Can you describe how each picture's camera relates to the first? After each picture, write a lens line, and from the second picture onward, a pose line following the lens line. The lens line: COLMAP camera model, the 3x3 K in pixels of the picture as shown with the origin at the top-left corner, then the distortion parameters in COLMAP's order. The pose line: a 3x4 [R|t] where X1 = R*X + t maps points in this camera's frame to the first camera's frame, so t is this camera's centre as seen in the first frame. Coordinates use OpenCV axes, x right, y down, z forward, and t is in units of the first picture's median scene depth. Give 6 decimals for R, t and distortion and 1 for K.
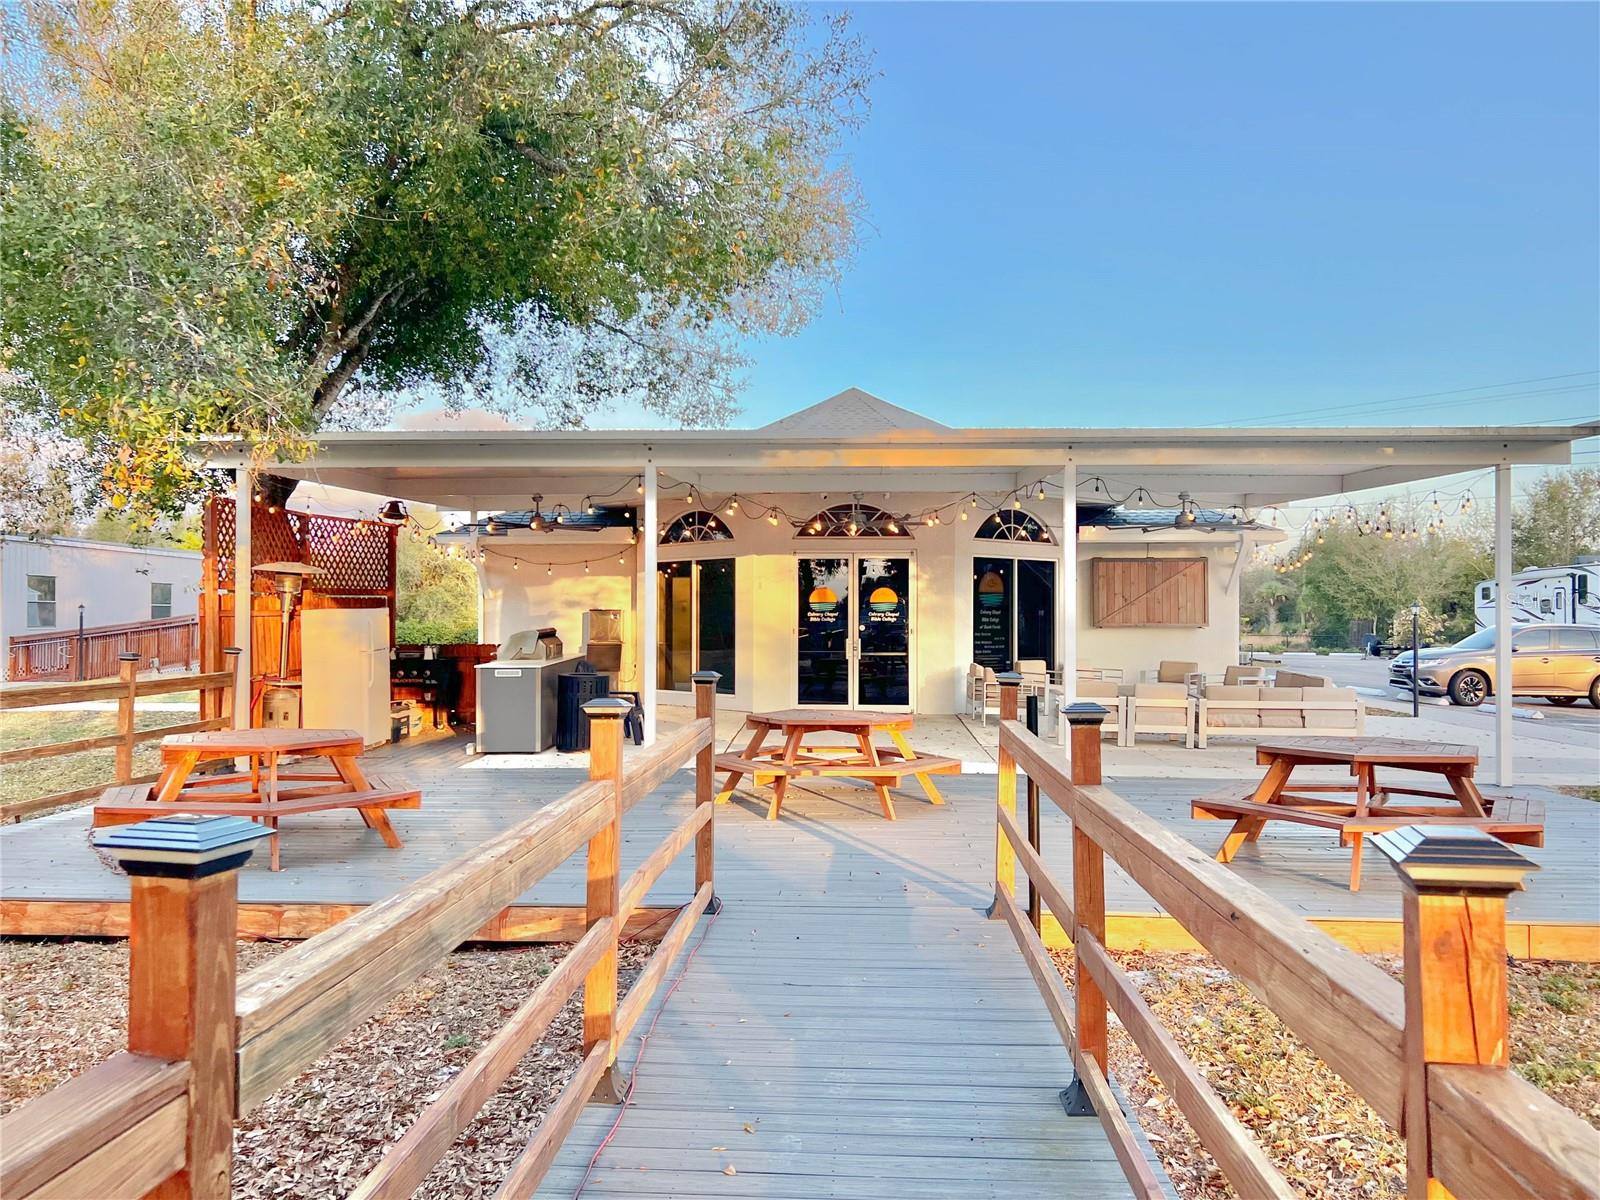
lens RADIAL K [[1197.4, 0, 804.2], [0, 1197.4, 604.3], [0, 0, 1]] dist [0.039522, -0.032062]
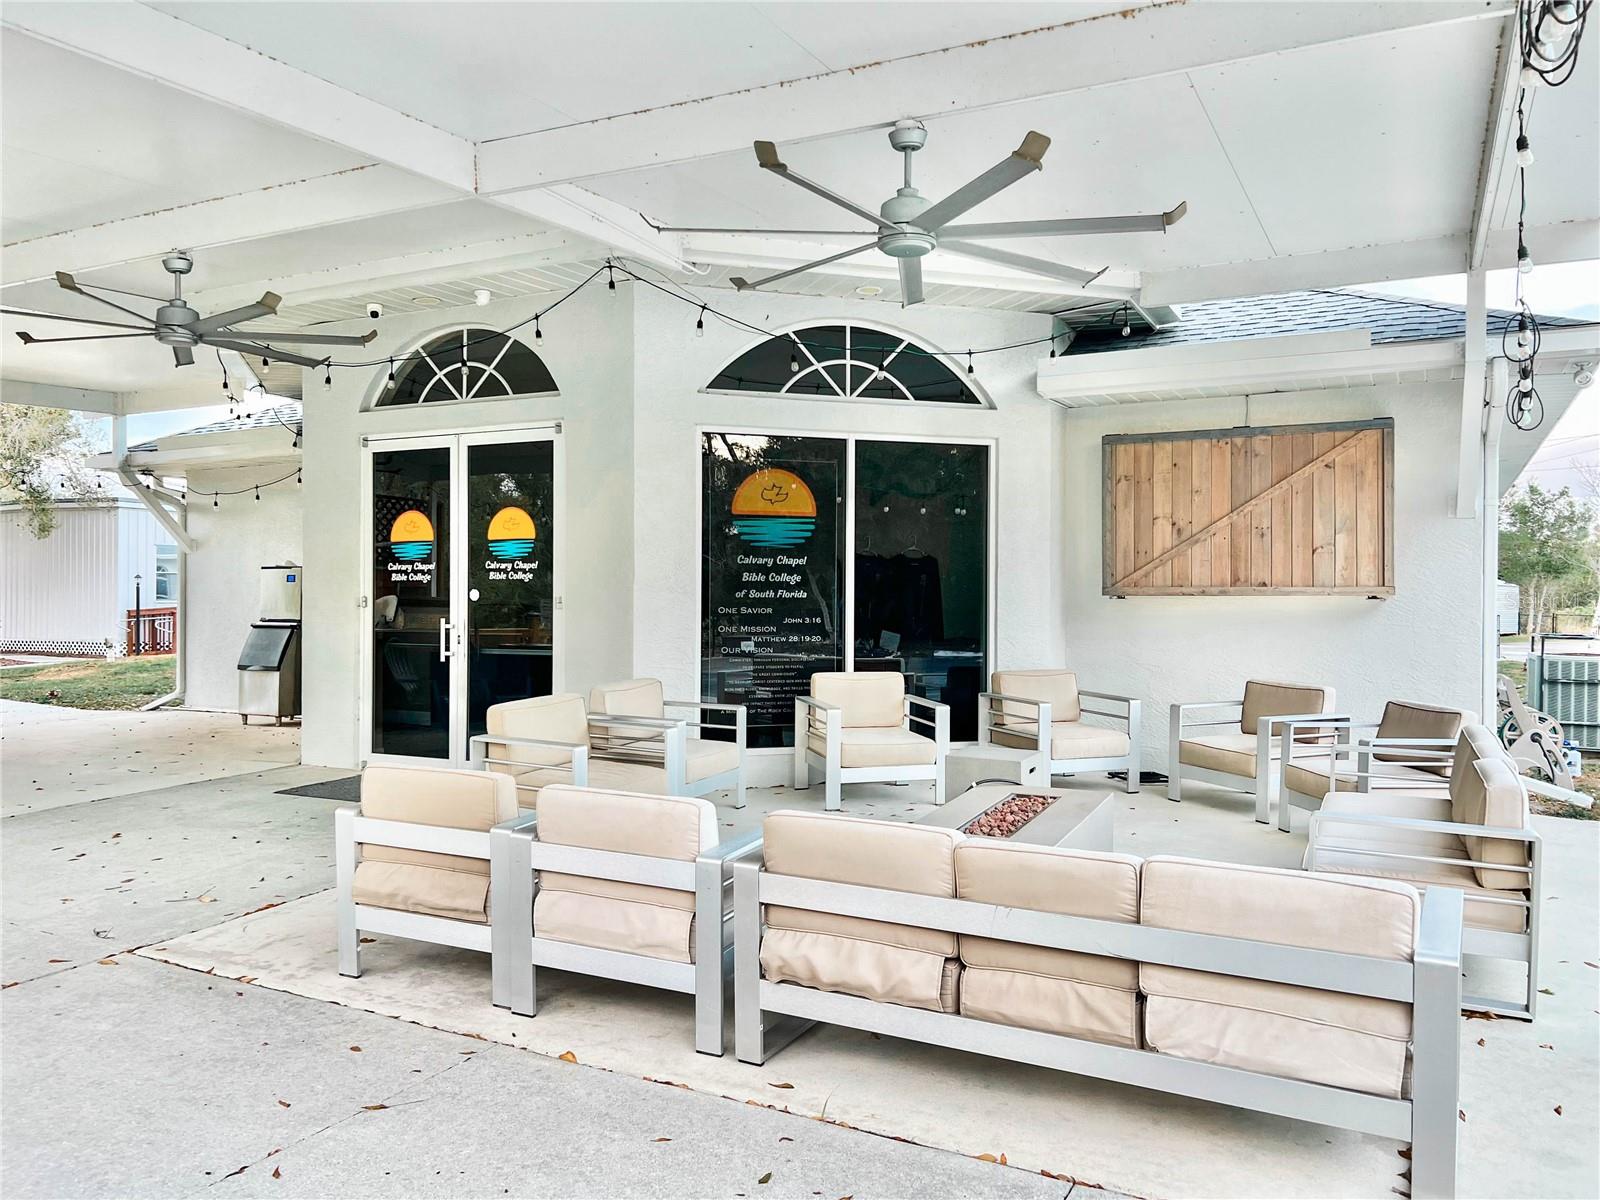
lens RADIAL K [[1197.4, 0, 795.0], [0, 1197.4, 600.0], [0, 0, 1]] dist [0.039522, -0.032062]
pose [[0.908421, 0.001901, -0.418053, 0.328993], [0.003452, 0.999921, 0.012049, 0.015142], [0.418043, -0.012388, 0.908343, 0.573156]]
